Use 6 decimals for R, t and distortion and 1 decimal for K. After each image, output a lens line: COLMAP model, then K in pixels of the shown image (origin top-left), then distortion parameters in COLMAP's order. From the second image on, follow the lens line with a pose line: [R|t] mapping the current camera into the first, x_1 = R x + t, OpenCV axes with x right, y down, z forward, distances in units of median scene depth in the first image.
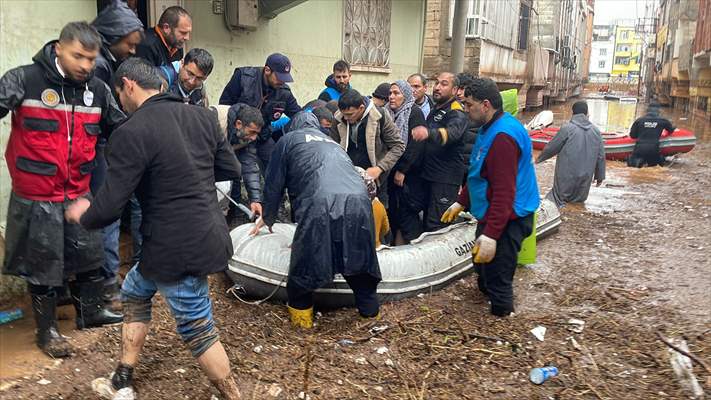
lens RADIAL K [[565.5, 0, 357.5], [0, 565.5, 194.6], [0, 0, 1]] dist [0.030229, -0.034288]
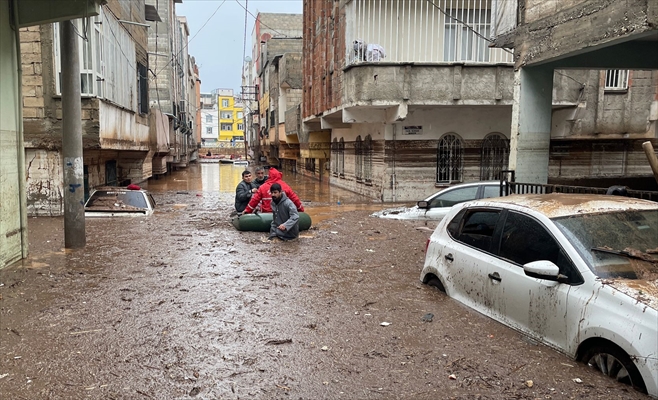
lens RADIAL K [[578.7, 0, 271.7], [0, 578.7, 223.9], [0, 0, 1]] dist [0.071523, 0.001043]
pose [[0.875349, -0.089546, 0.475127, 0.008551], [0.121529, 0.991900, -0.036957, -0.014626], [-0.467969, 0.090092, 0.879141, 0.069790]]
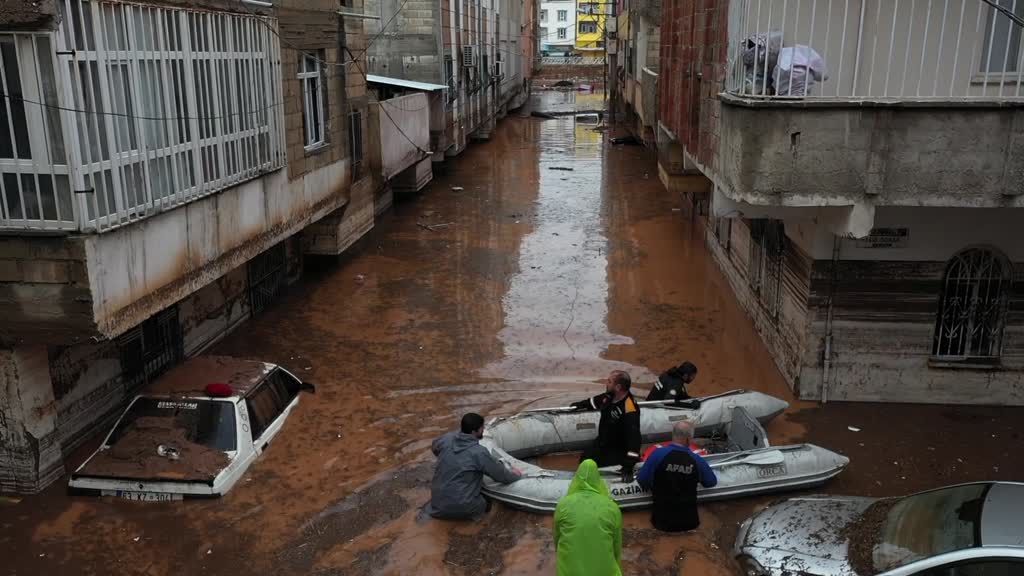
lens RADIAL K [[814.4, 0, 503.0], [0, 814.4, 283.5], [0, 0, 1]] dist [0.030229, -0.034288]
pose [[0.947998, -0.115065, 0.296748, 0.143775], [0.092417, 0.991708, 0.089301, -0.124349], [-0.304563, -0.057232, 0.950771, 0.209911]]
